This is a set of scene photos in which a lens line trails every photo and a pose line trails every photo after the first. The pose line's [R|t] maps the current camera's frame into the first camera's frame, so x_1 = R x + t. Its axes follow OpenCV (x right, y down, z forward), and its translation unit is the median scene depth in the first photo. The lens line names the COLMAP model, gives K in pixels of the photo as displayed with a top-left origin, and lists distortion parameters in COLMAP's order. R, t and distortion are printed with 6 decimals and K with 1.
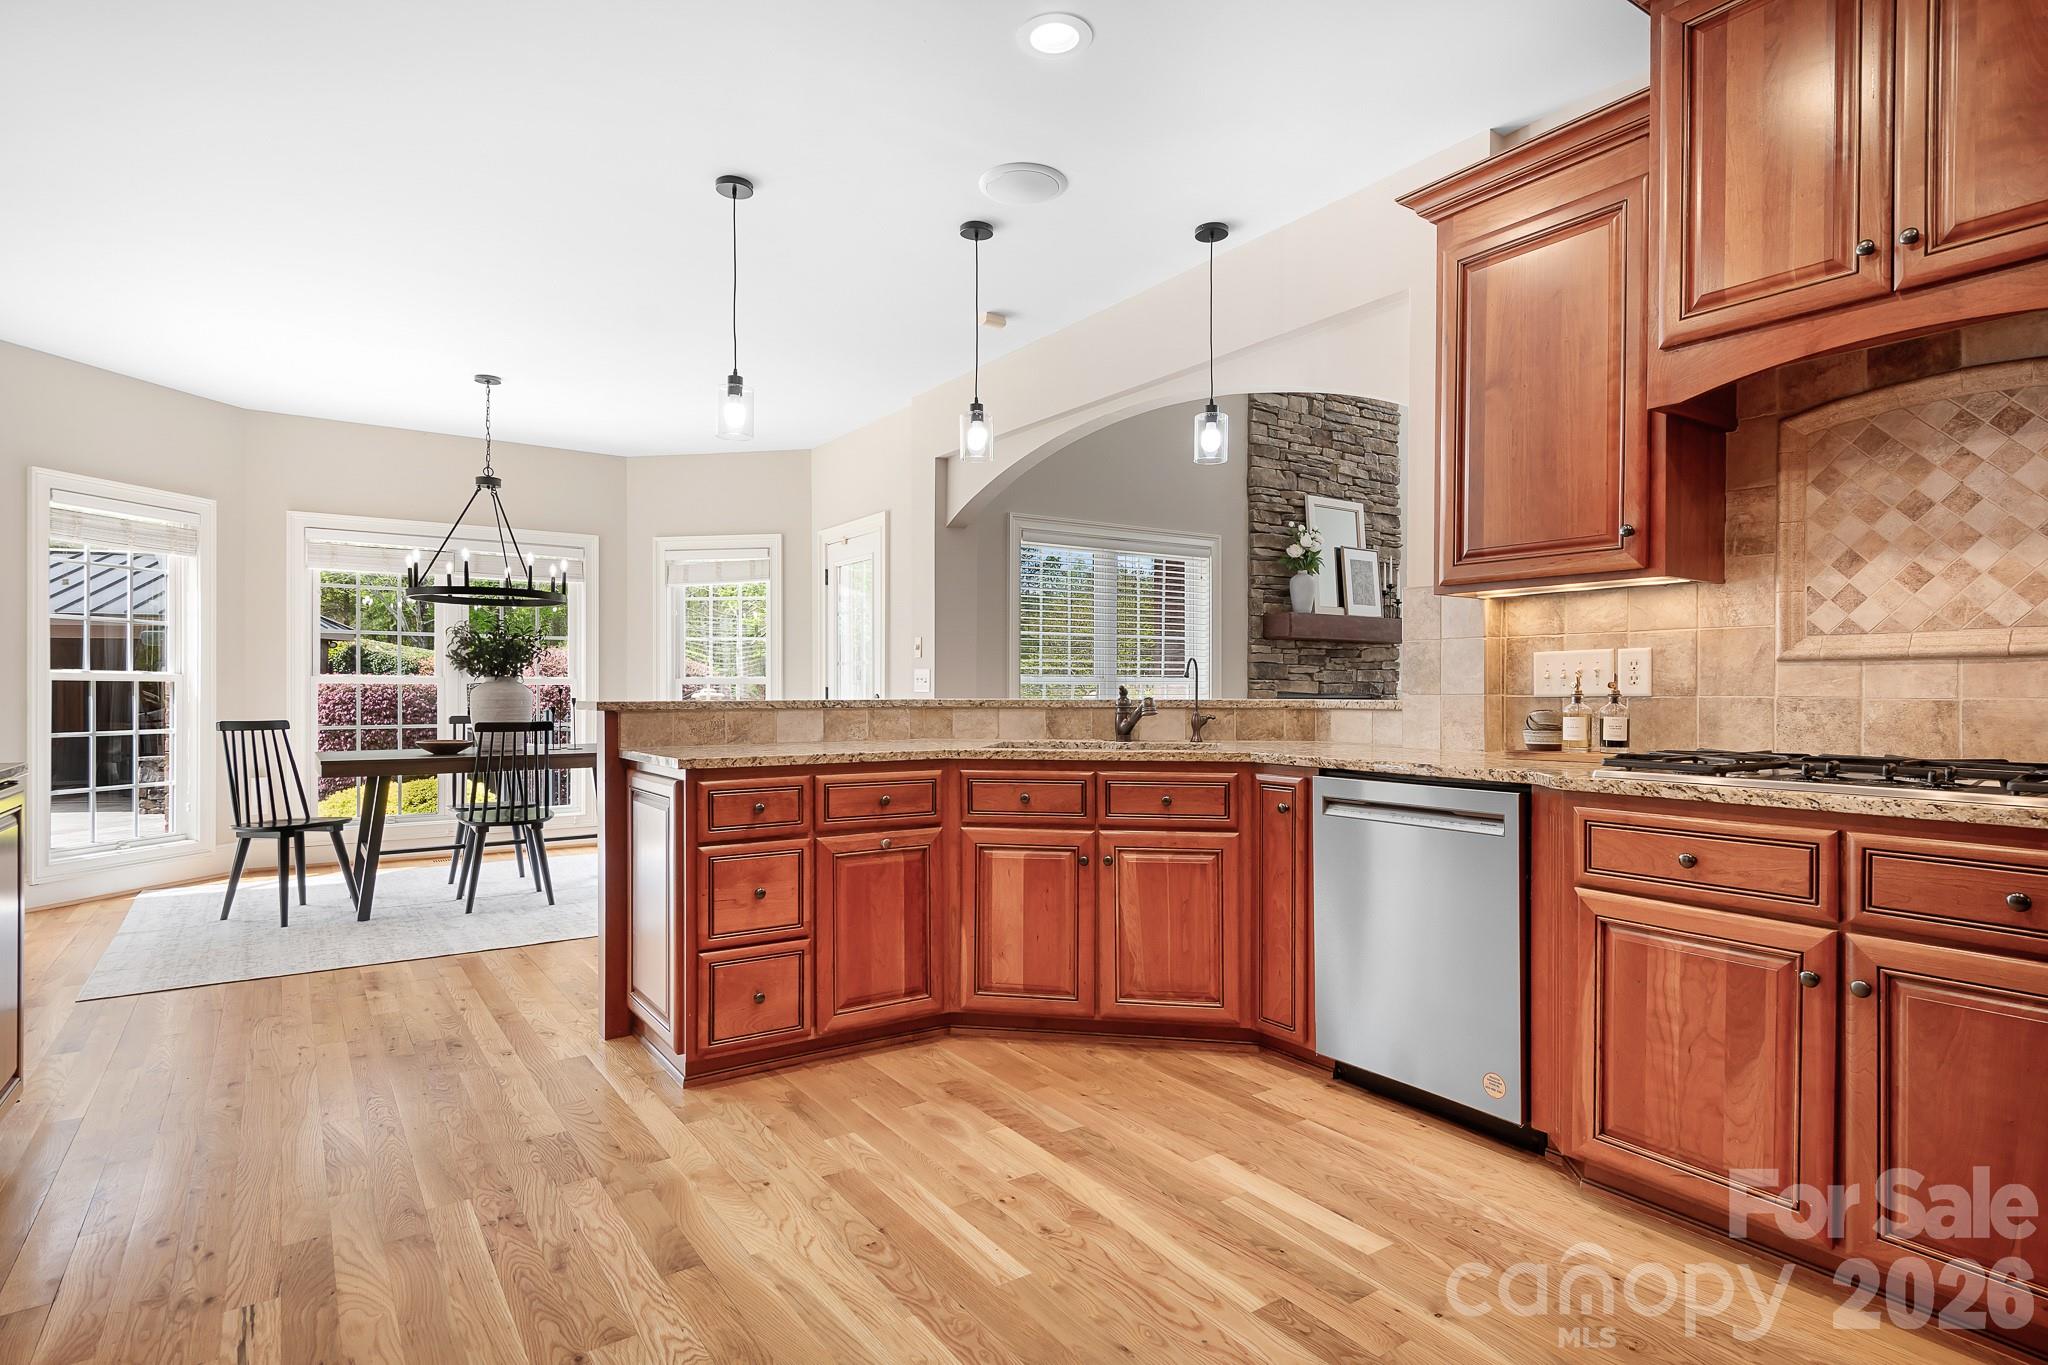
lens RADIAL K [[1082.5, 0, 1010.6], [0, 1082.5, 684.0], [0, 0, 1]] dist [0.020443, -0.001710]
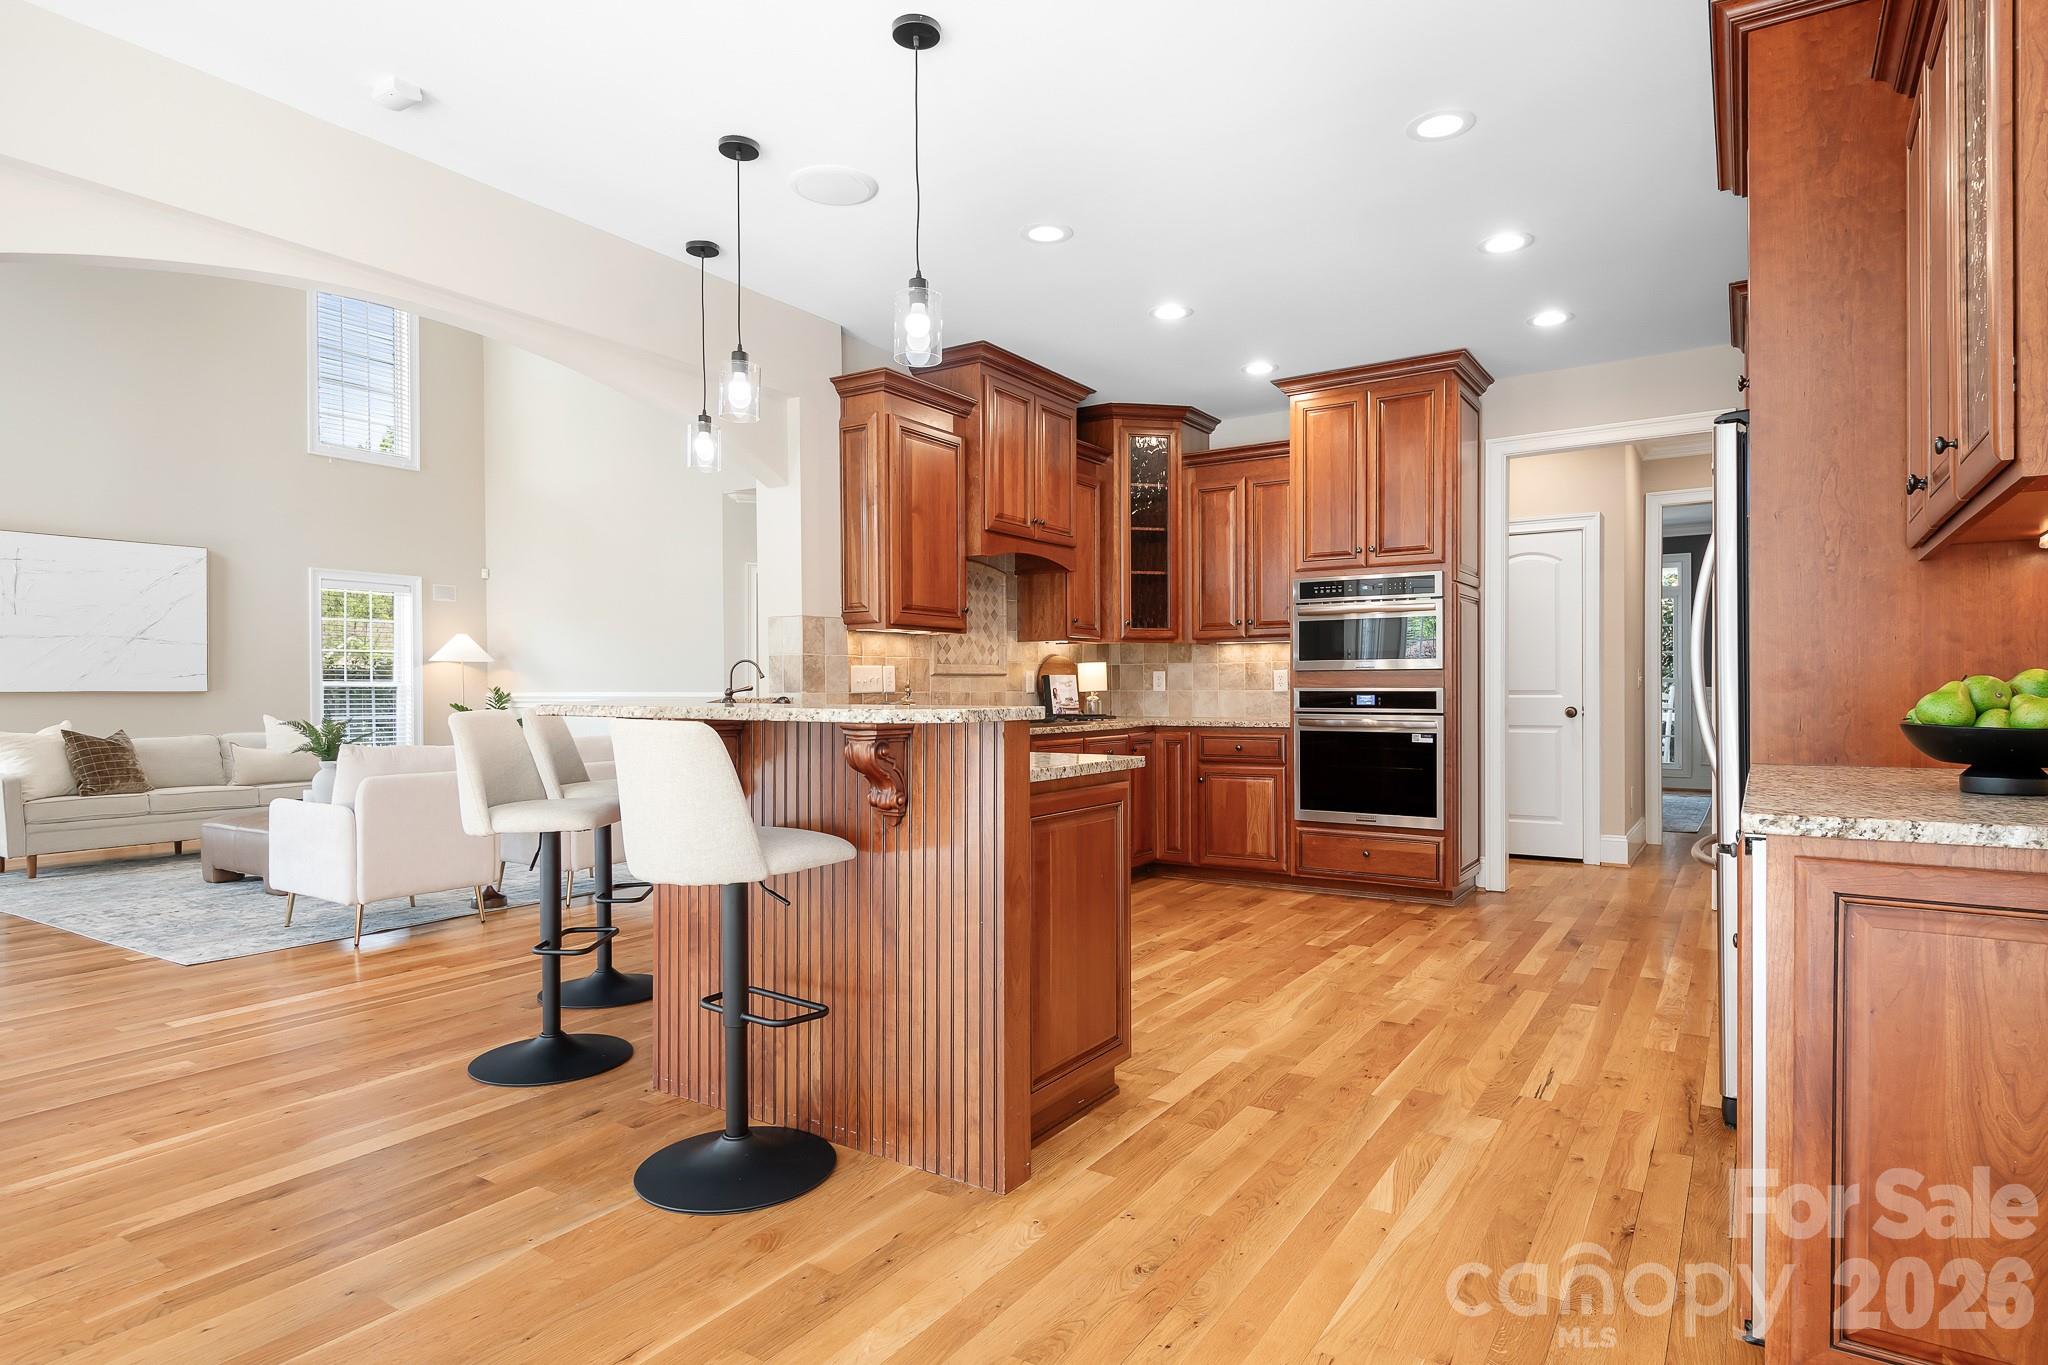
lens RADIAL K [[1159.0, 0, 1010.9], [0, 1159.0, 687.6], [0, 0, 1]] dist [0.014193, -0.005213]
pose [[-0.395436, 0.000370, 0.918494, -1.476345], [-0.001240, 0.999999, -0.000936, 0.005672], [-0.918493, -0.001509, -0.395435, 1.808189]]
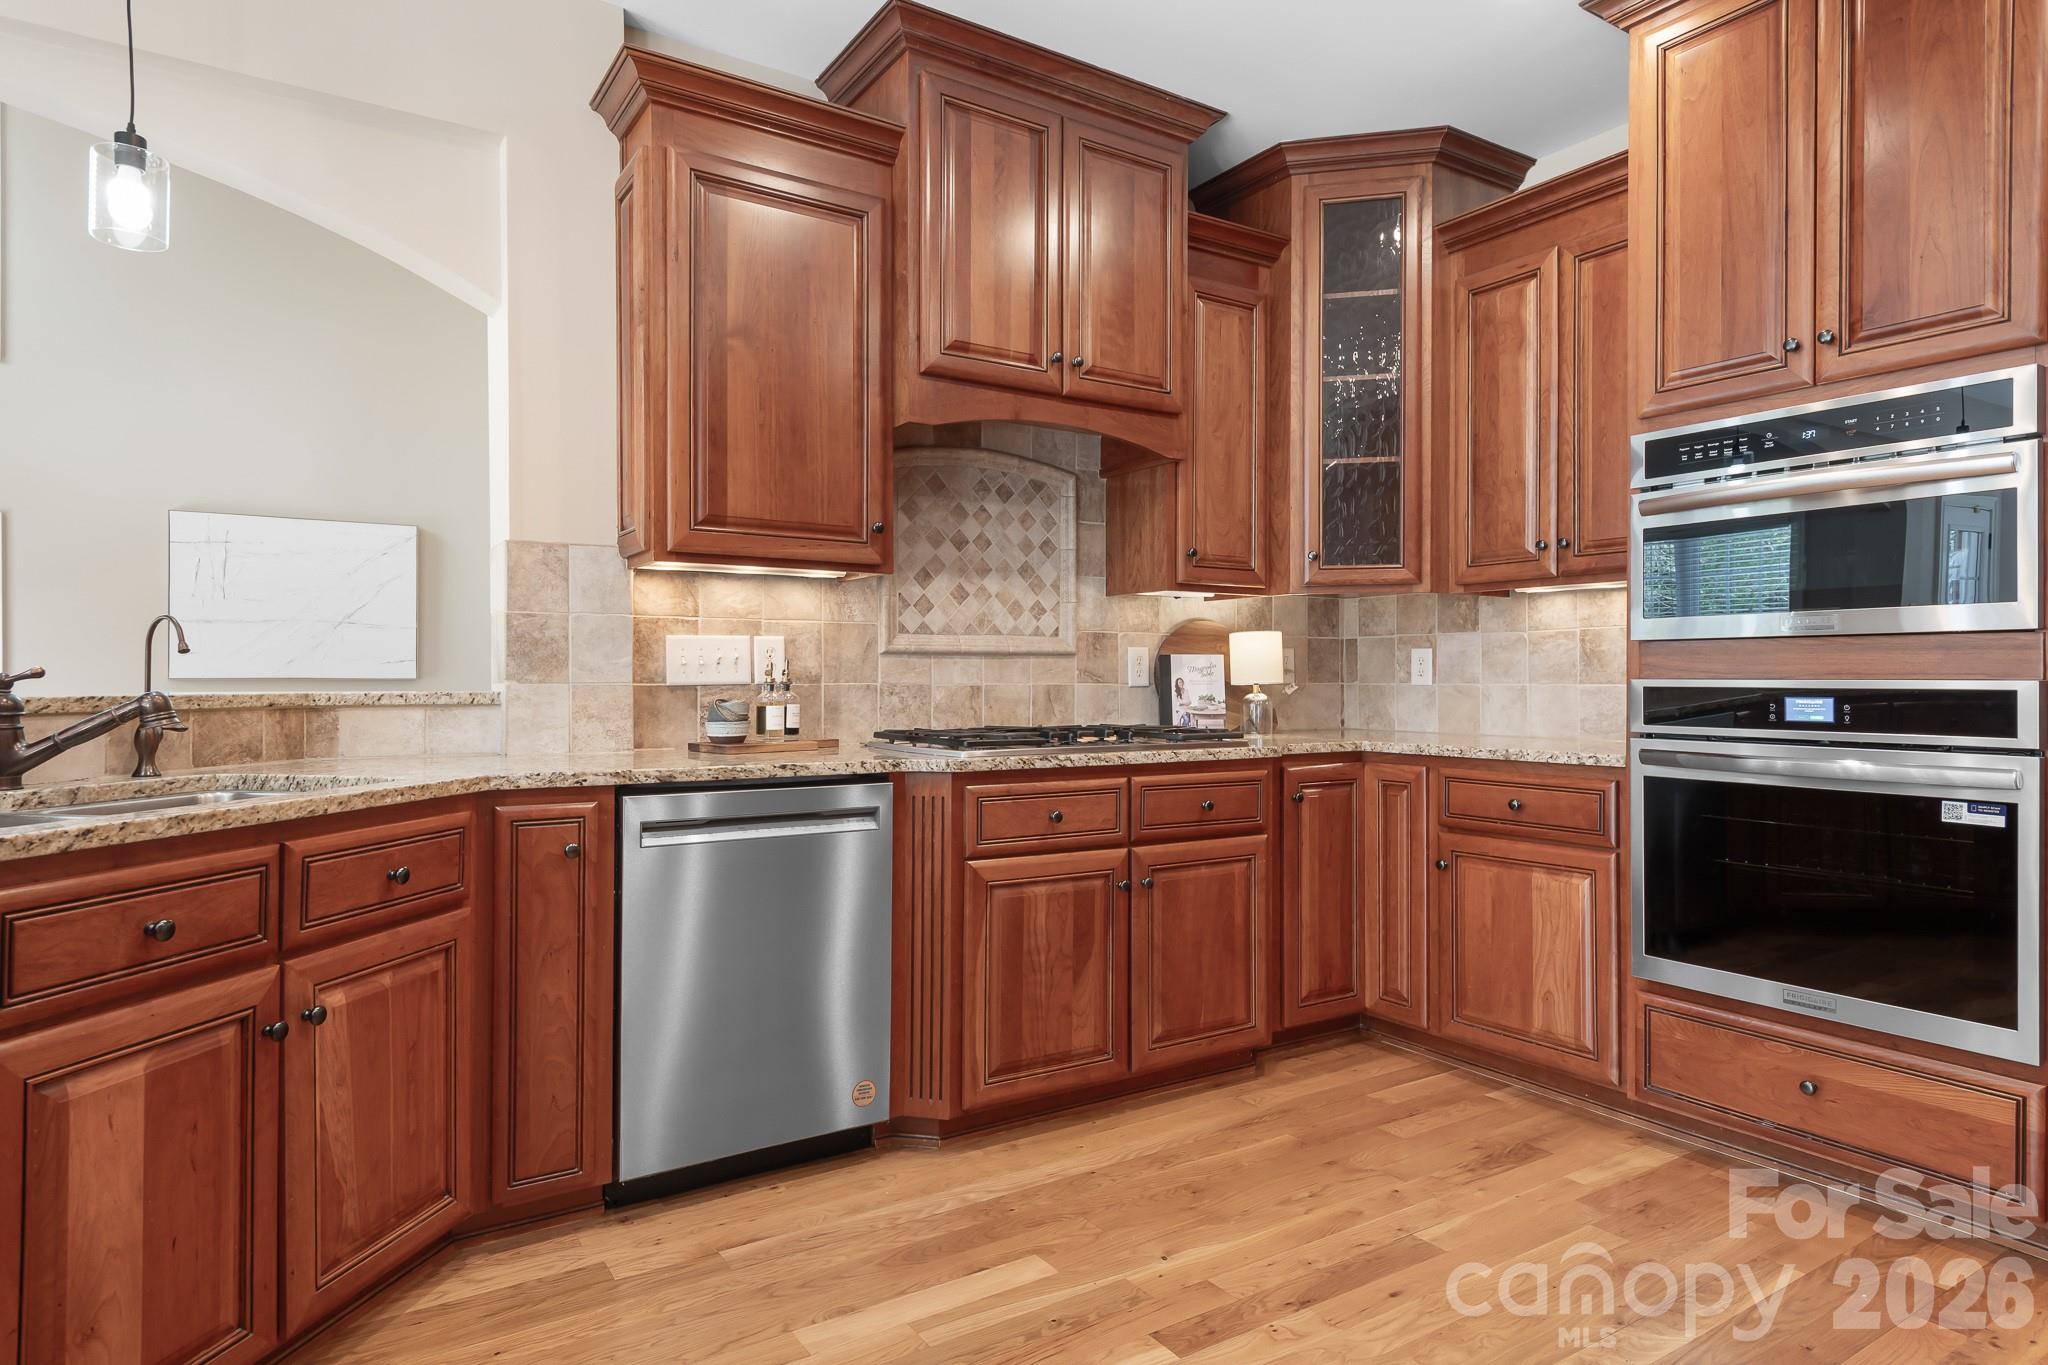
lens RADIAL K [[1159.0, 0, 1052.1], [0, 1159.0, 675.9], [0, 0, 1]] dist [0.014193, -0.005213]
pose [[0.013216, 0.002350, 0.999910, -0.571140], [-0.005836, 0.999980, -0.002273, 0.005341], [-0.999896, -0.005805, 0.013229, 0.828592]]
